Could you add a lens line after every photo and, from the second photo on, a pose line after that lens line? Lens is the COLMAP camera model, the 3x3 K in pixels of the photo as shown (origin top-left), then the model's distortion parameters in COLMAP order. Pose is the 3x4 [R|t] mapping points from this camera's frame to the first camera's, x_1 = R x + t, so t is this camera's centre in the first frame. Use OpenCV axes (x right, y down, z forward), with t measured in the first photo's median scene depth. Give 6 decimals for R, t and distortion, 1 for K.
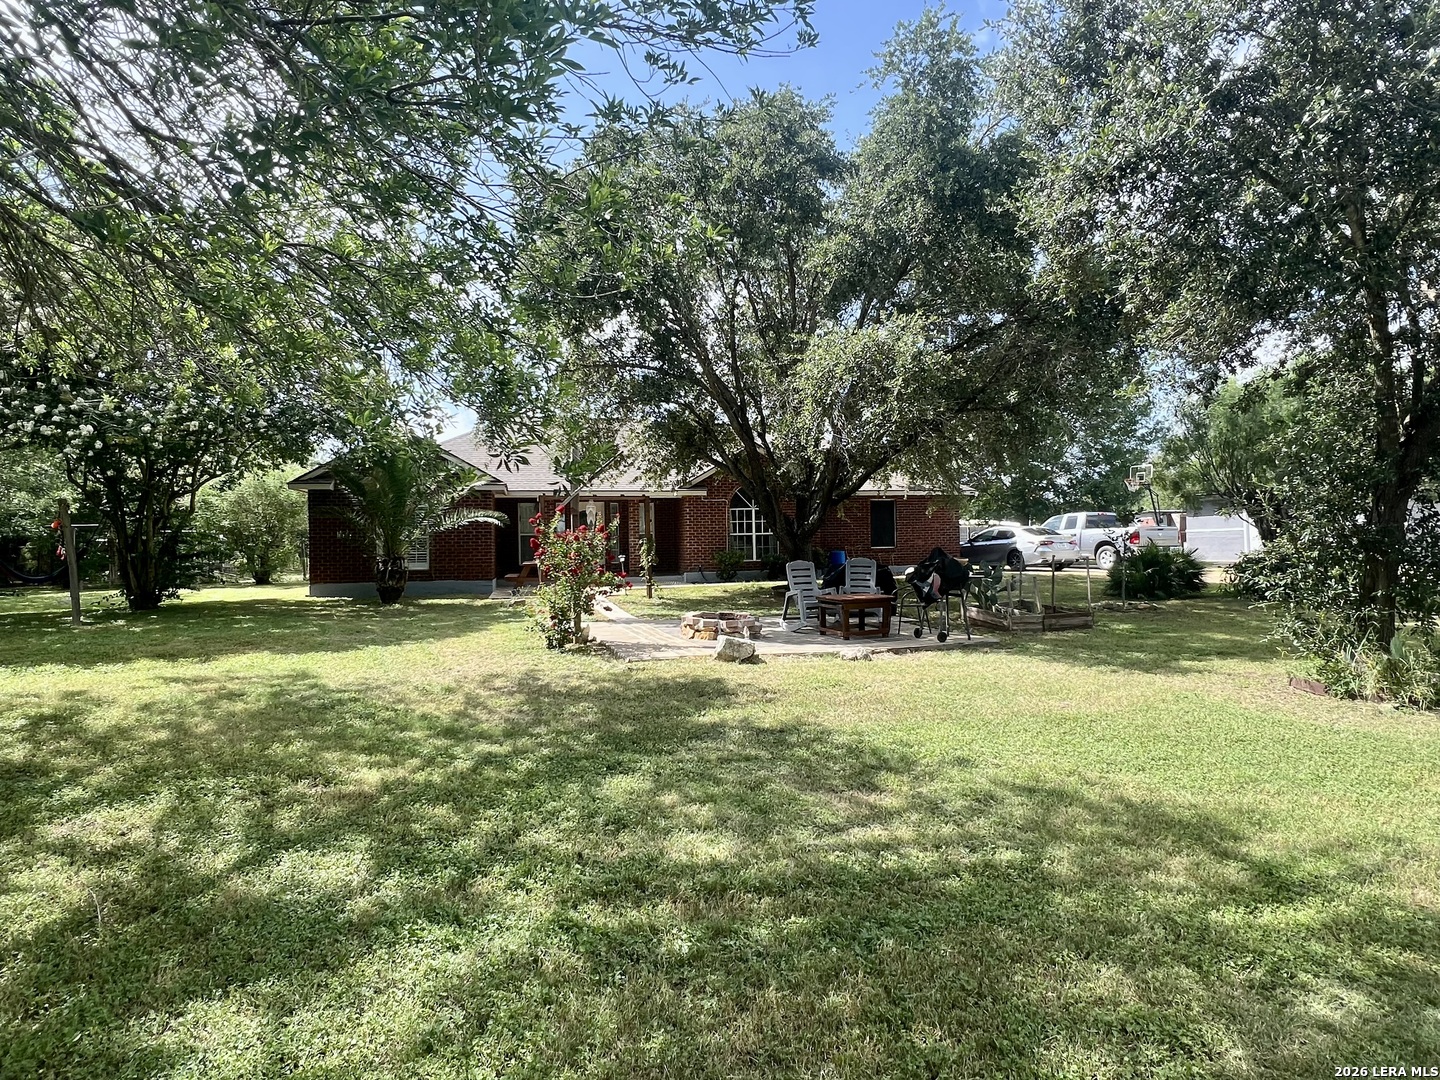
lens RADIAL K [[756.8, 0, 720.0], [0, 756.8, 540.0], [0, 0, 1]] dist [0.000004, -0.000005]
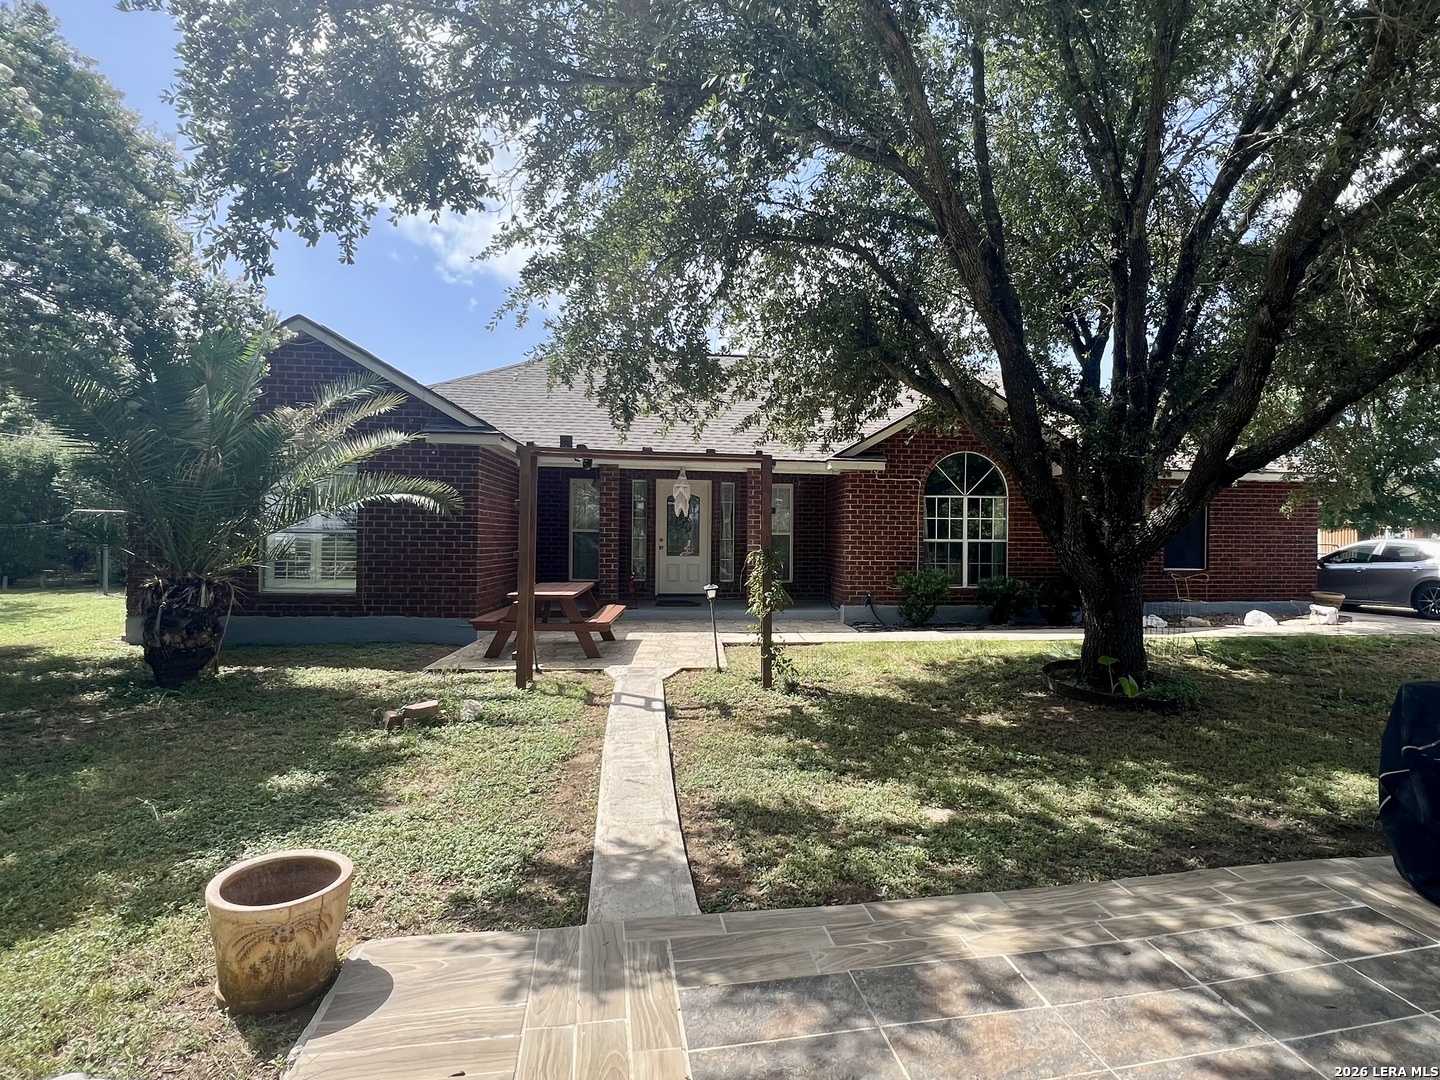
lens RADIAL K [[708.7, 0, 720.0], [0, 708.7, 540.0], [0, 0, 1]] dist [-0.000292, -0.000049]
pose [[0.978553, 0.032549, -0.203408, -0.029478], [-0.031051, 0.999462, 0.010553, -0.009112], [0.203642, -0.004011, 0.979037, 0.471482]]
